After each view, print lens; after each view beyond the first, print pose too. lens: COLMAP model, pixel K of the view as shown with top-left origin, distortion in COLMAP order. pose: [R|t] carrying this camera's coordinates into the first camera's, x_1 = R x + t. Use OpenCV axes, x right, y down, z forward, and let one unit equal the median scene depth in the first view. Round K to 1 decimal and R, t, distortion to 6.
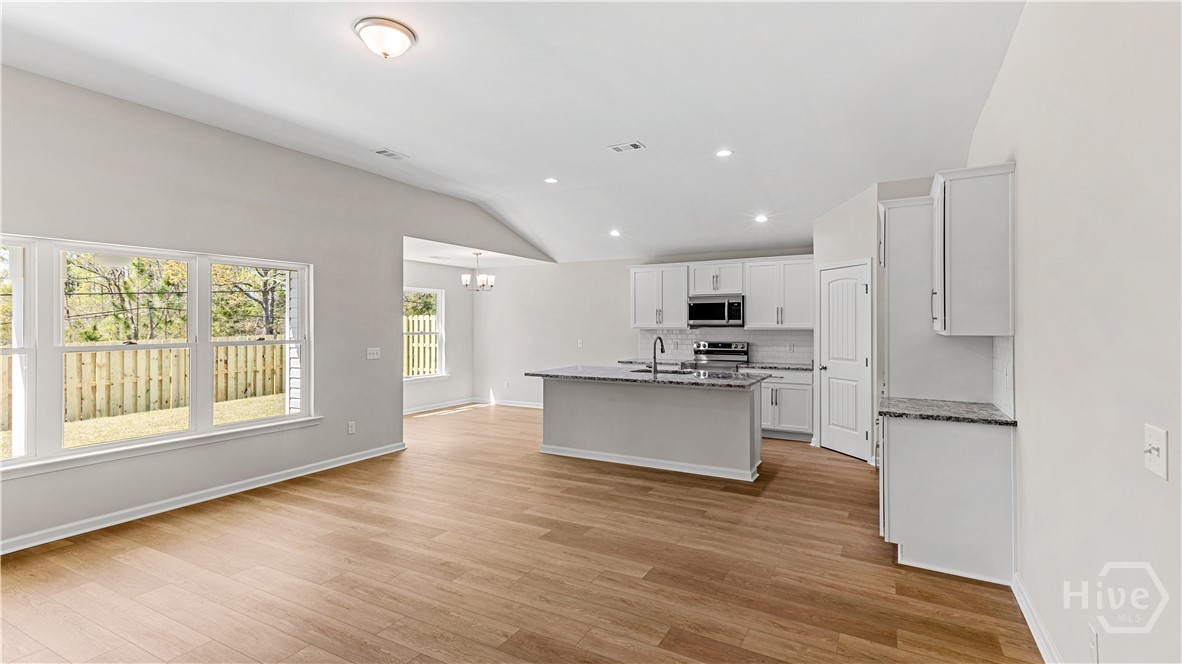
lens RADIAL K [[540.4, 0, 591.8], [0, 540.4, 330.7], [0, 0, 1]] dist [0.028927, 0.001786]
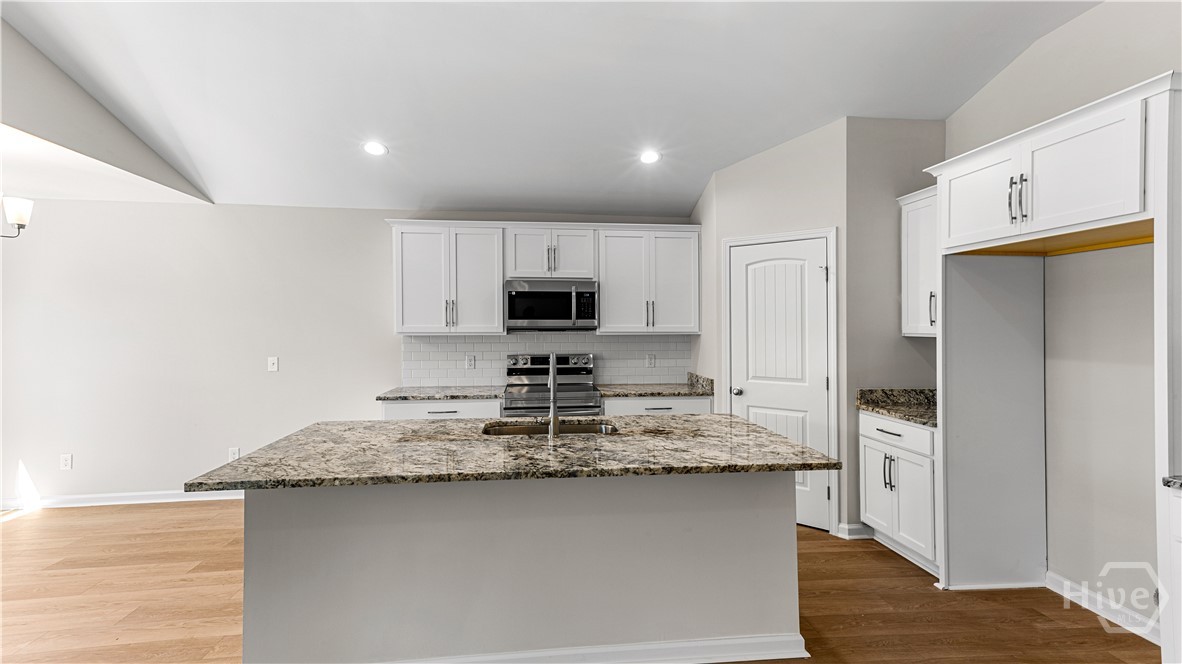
lens RADIAL K [[540.4, 0, 591.2], [0, 540.4, 327.4], [0, 0, 1]] dist [0.028927, 0.001786]
pose [[0.813908, -0.000625, 0.580994, -0.132277], [0.007295, 0.999932, -0.009144, -0.007382], [-0.580948, 0.011680, 0.813857, 0.686919]]
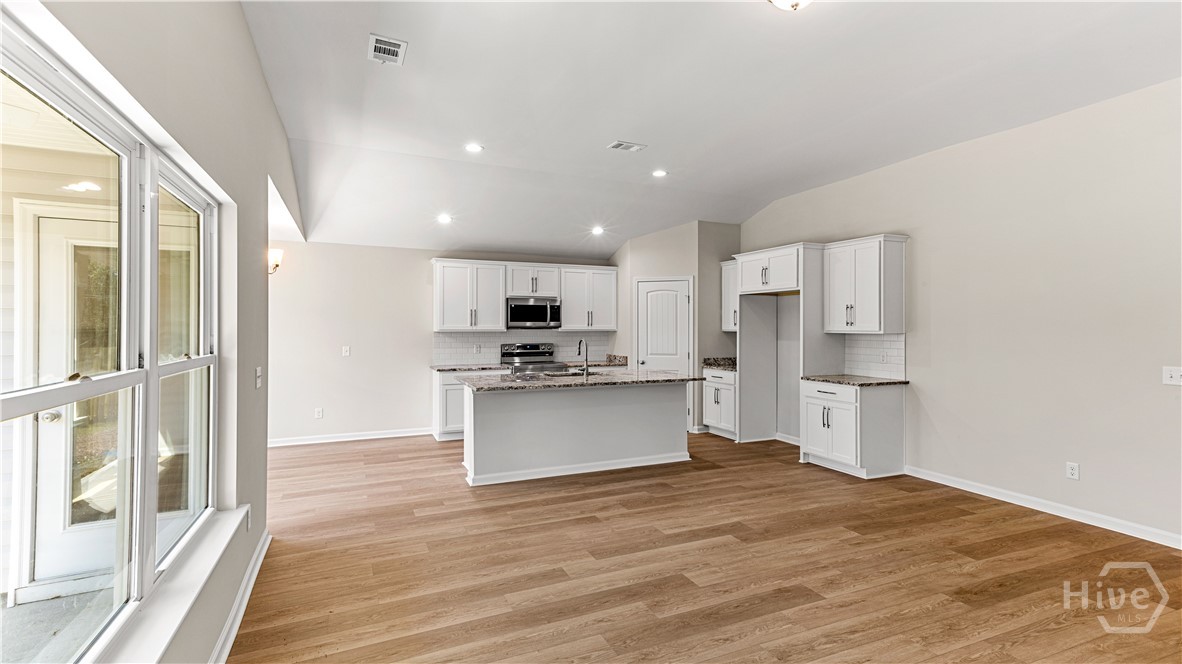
lens RADIAL K [[540.4, 0, 595.2], [0, 540.4, 332.7], [0, 0, 1]] dist [0.028927, 0.001786]
pose [[0.599151, -0.008475, 0.800591, -0.736744], [0.008531, 0.999955, 0.004201, -0.004383], [-0.800590, 0.004313, 0.599197, 0.441516]]
